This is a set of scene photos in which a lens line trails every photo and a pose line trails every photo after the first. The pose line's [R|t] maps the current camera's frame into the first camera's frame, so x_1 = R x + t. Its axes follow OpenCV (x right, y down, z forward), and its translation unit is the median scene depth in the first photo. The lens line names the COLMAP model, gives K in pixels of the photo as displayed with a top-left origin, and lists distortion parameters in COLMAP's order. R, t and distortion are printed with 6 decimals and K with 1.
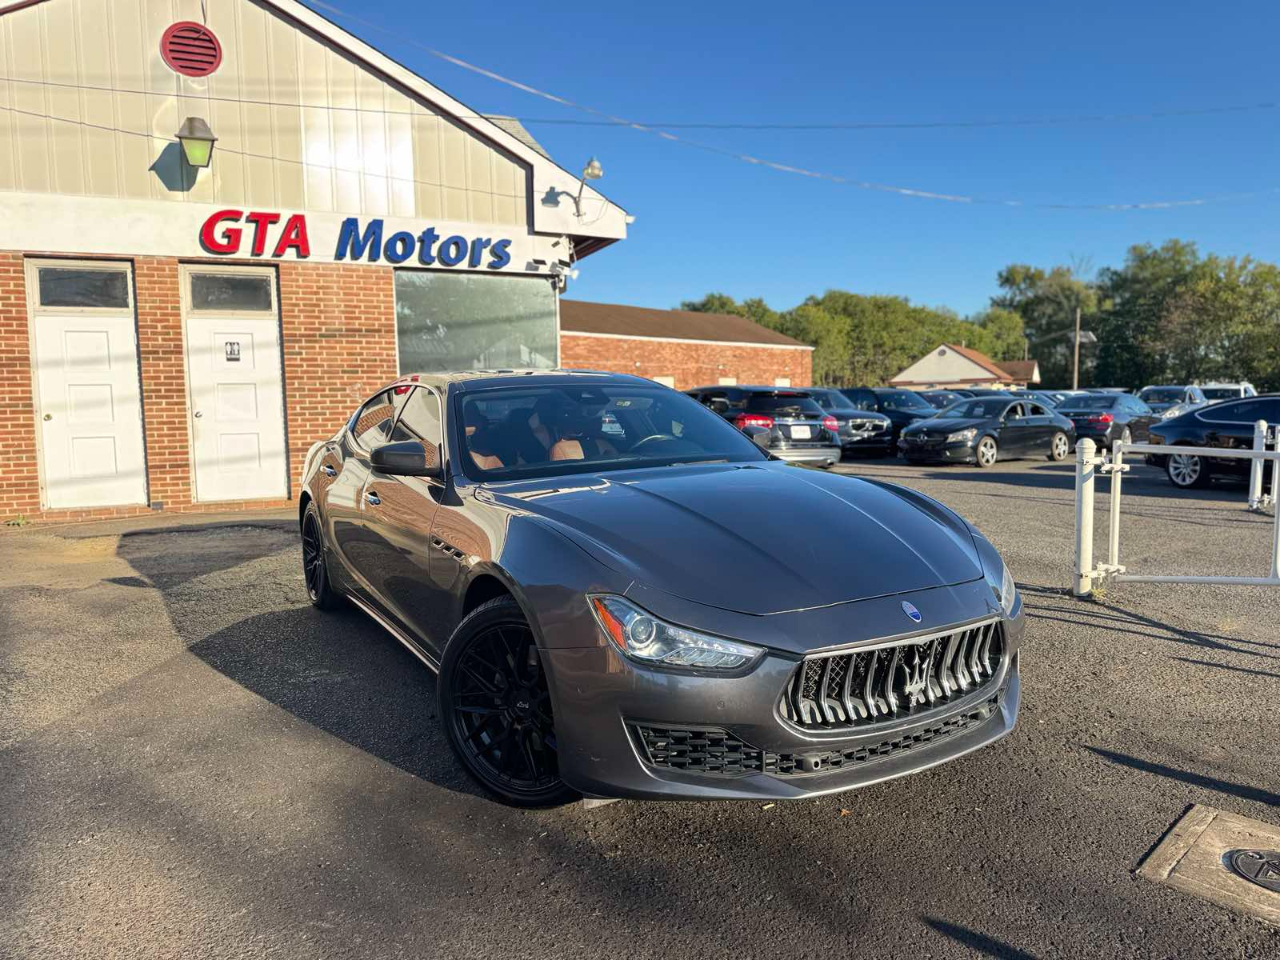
lens RADIAL K [[891.8, 0, 627.5], [0, 891.8, 486.5], [0, 0, 1]] dist [0.027767, -0.040895]
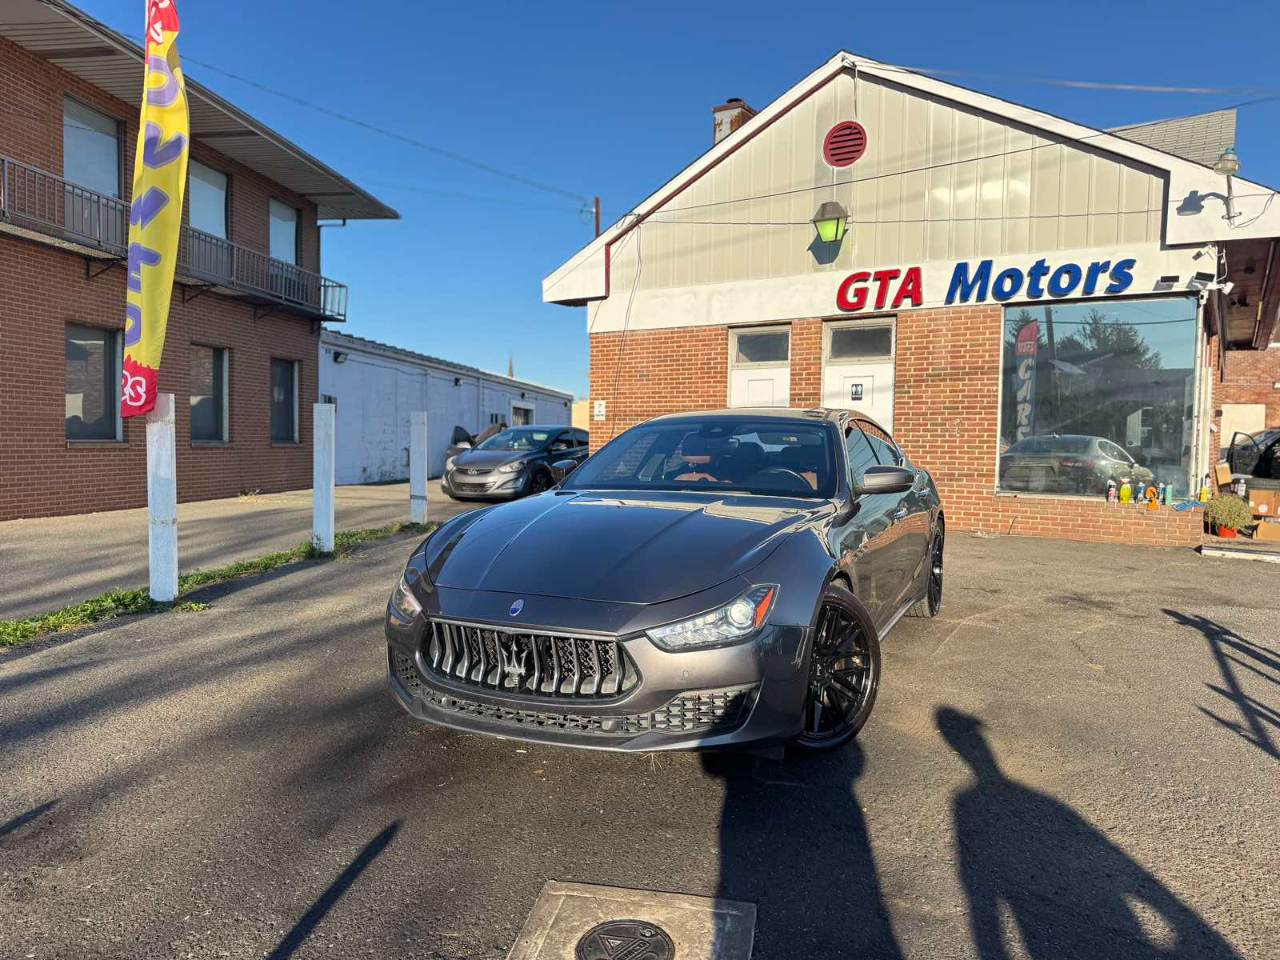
lens RADIAL K [[891.8, 0, 653.3], [0, 891.8, 477.2], [0, 0, 1]] dist [0.027767, -0.040895]
pose [[0.581030, 0.052797, -0.812168, 0.350093], [-0.092484, 0.995713, -0.001434, -0.012806], [0.808611, 0.075946, 0.583422, 0.106870]]
